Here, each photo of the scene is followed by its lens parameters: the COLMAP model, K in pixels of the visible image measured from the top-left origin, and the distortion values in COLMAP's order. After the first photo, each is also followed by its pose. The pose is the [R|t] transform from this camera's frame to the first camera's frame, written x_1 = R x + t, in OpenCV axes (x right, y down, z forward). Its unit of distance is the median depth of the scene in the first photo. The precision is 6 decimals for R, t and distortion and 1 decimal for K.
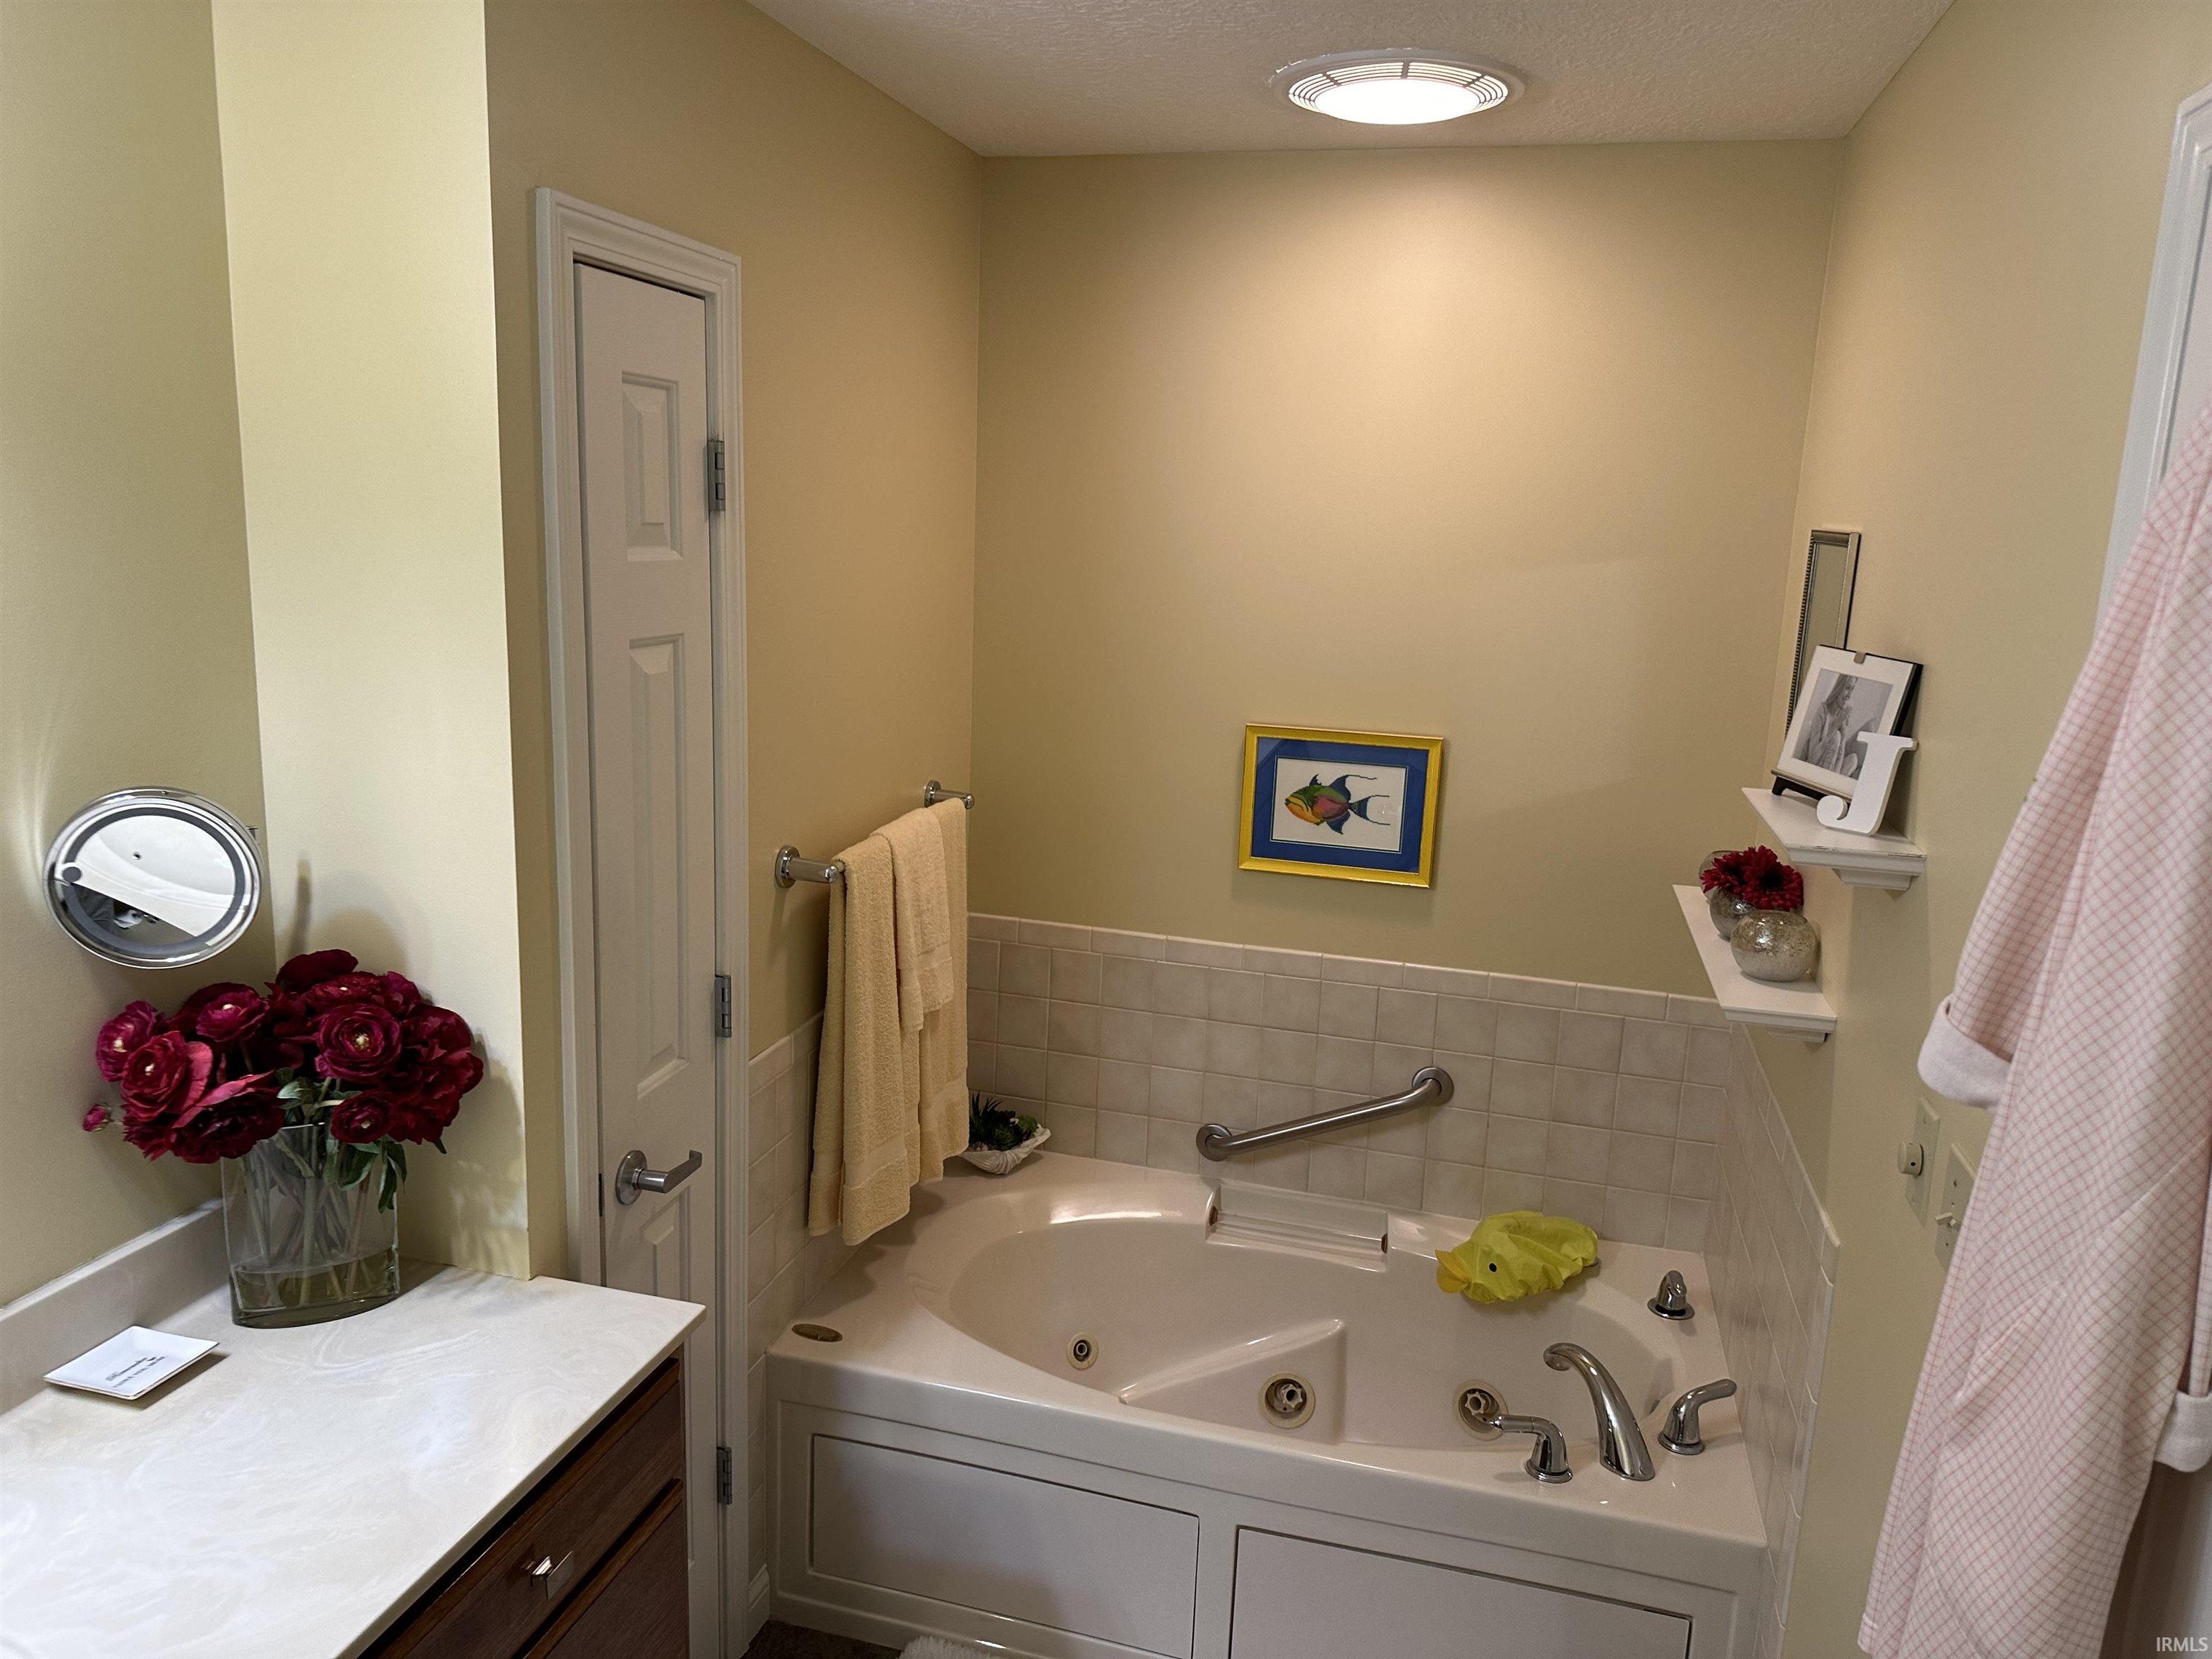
lens RADIAL K [[1562.6, 0, 1106.0], [0, 1562.6, 829.5], [0, 0, 1]] dist [0.089731, -0.121092]
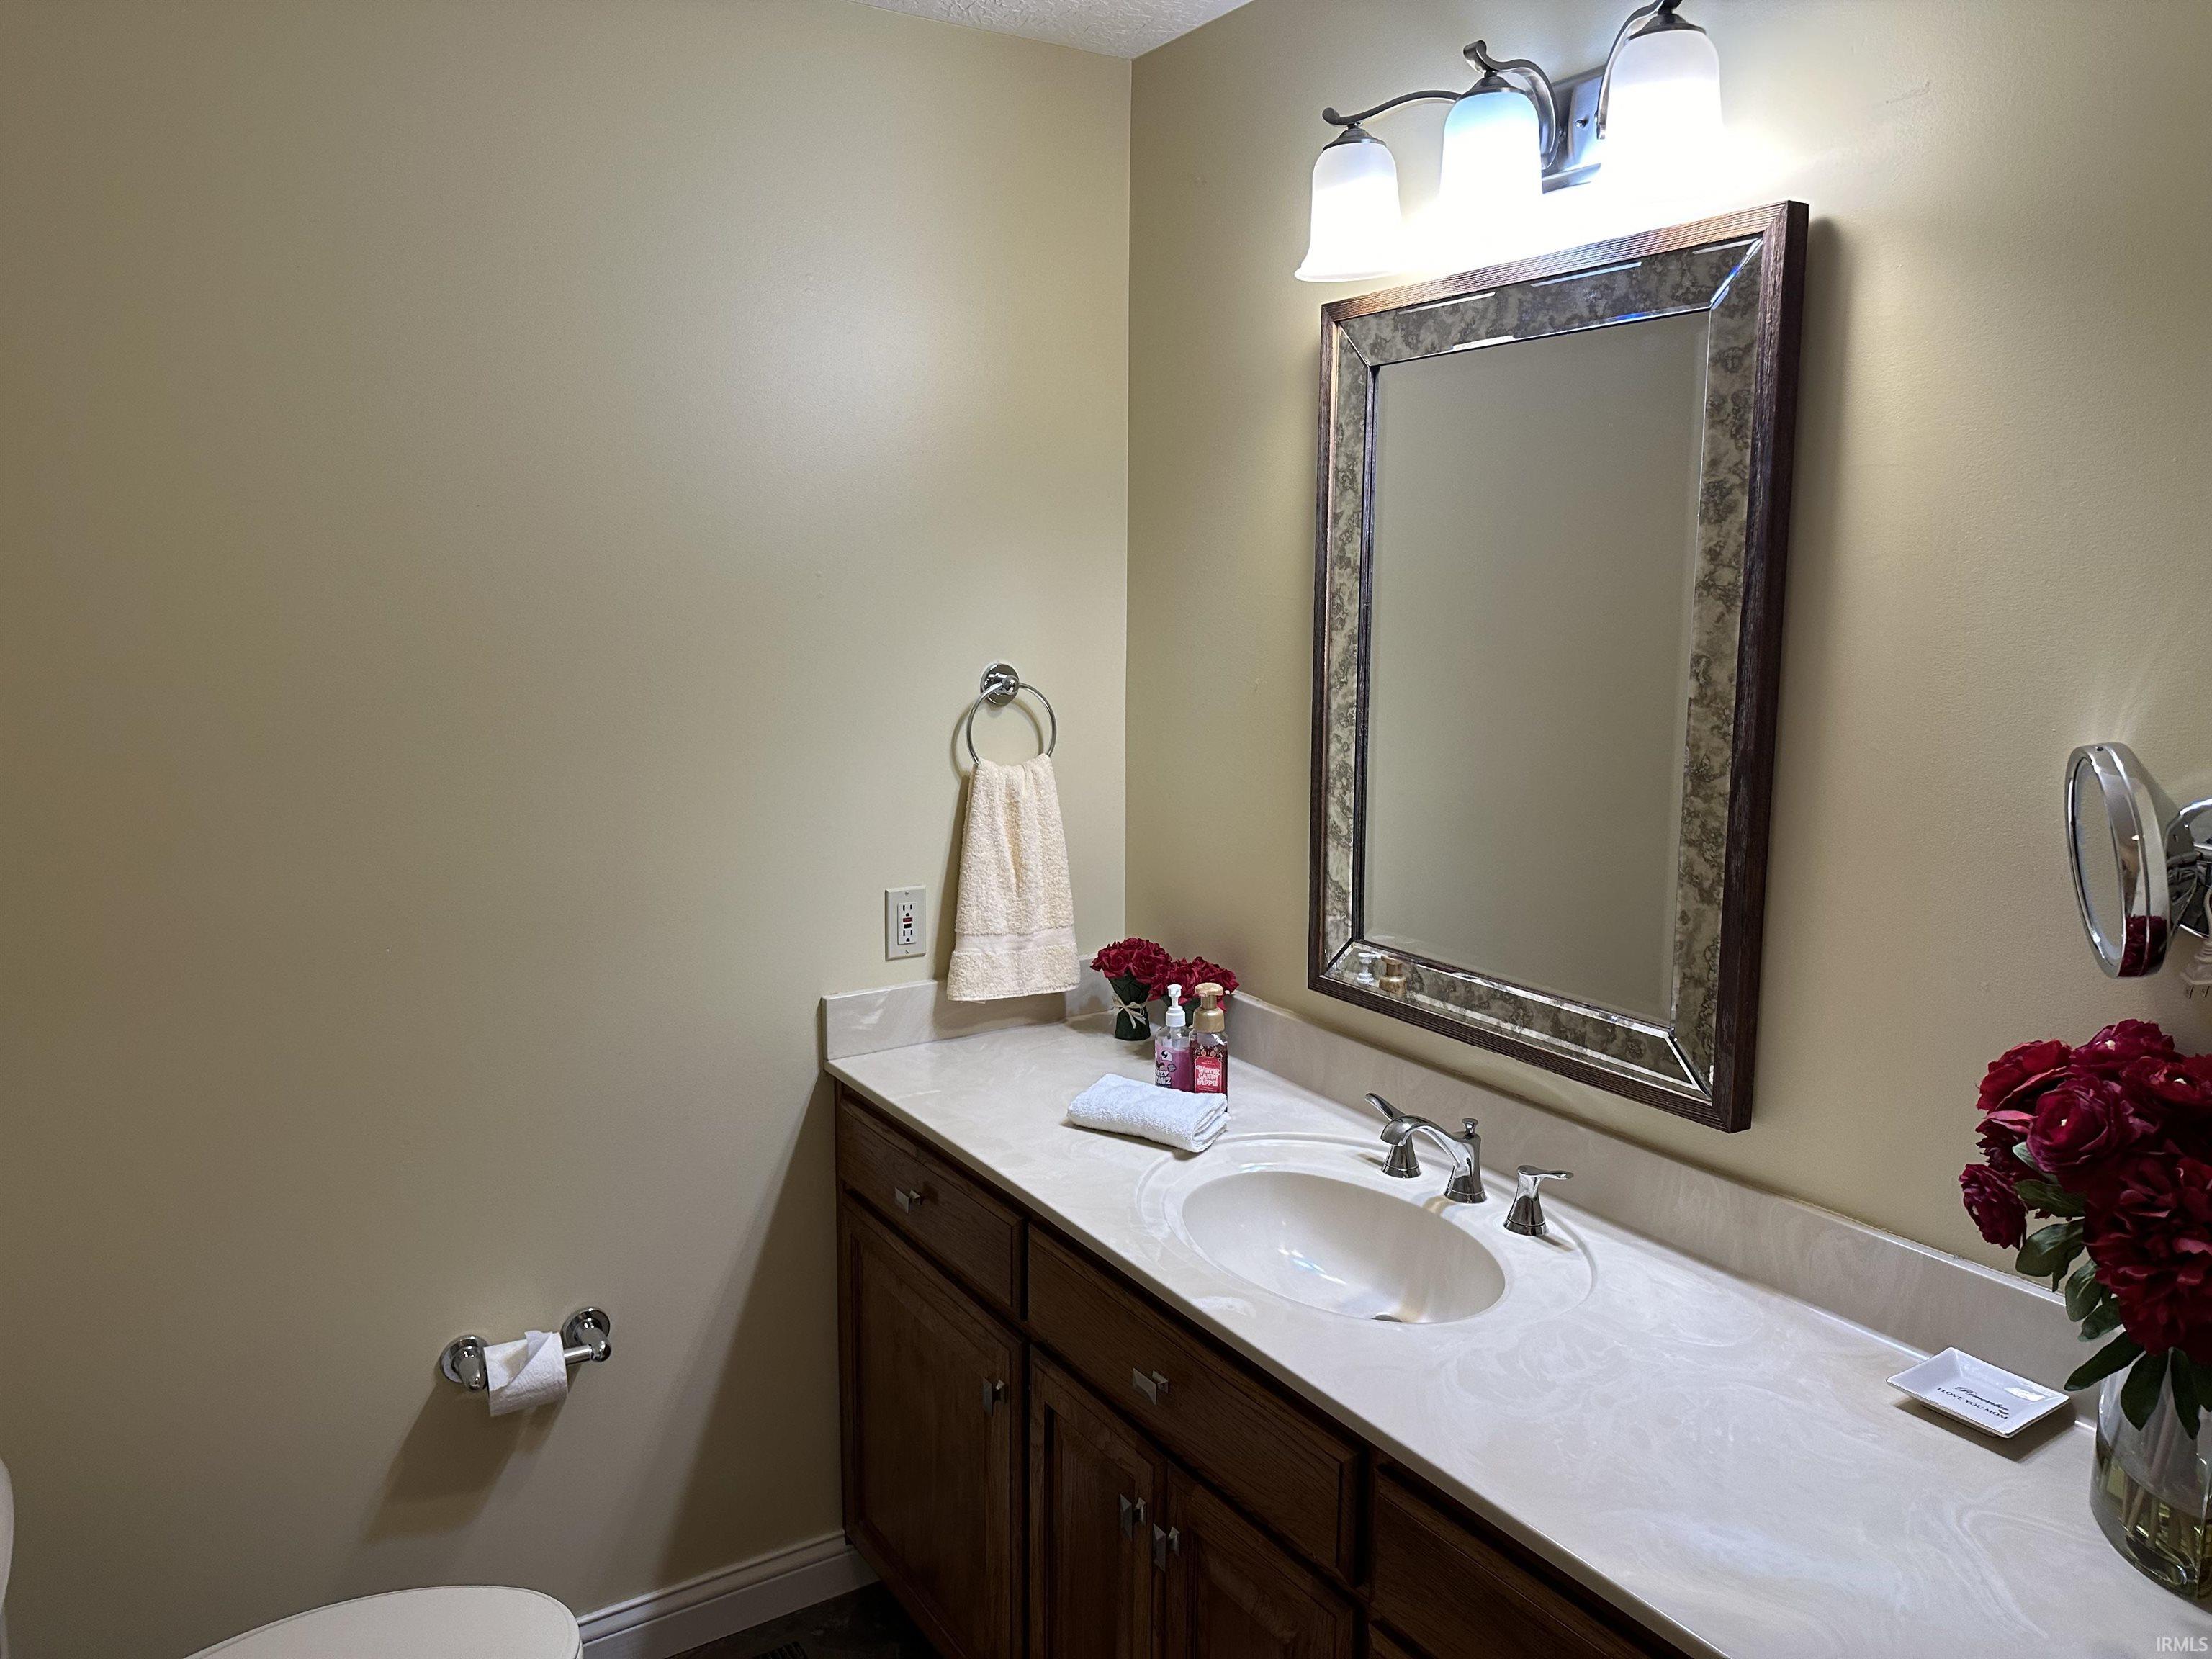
lens RADIAL K [[1562.6, 0, 1106.0], [0, 1562.6, 829.5], [0, 0, 1]] dist [0.089731, -0.121092]
pose [[-0.681292, 0.079460, -0.727686, 0.346042], [-0.169622, 0.949897, 0.262532, -0.112807], [0.712088, 0.302293, -0.633680, 1.190441]]
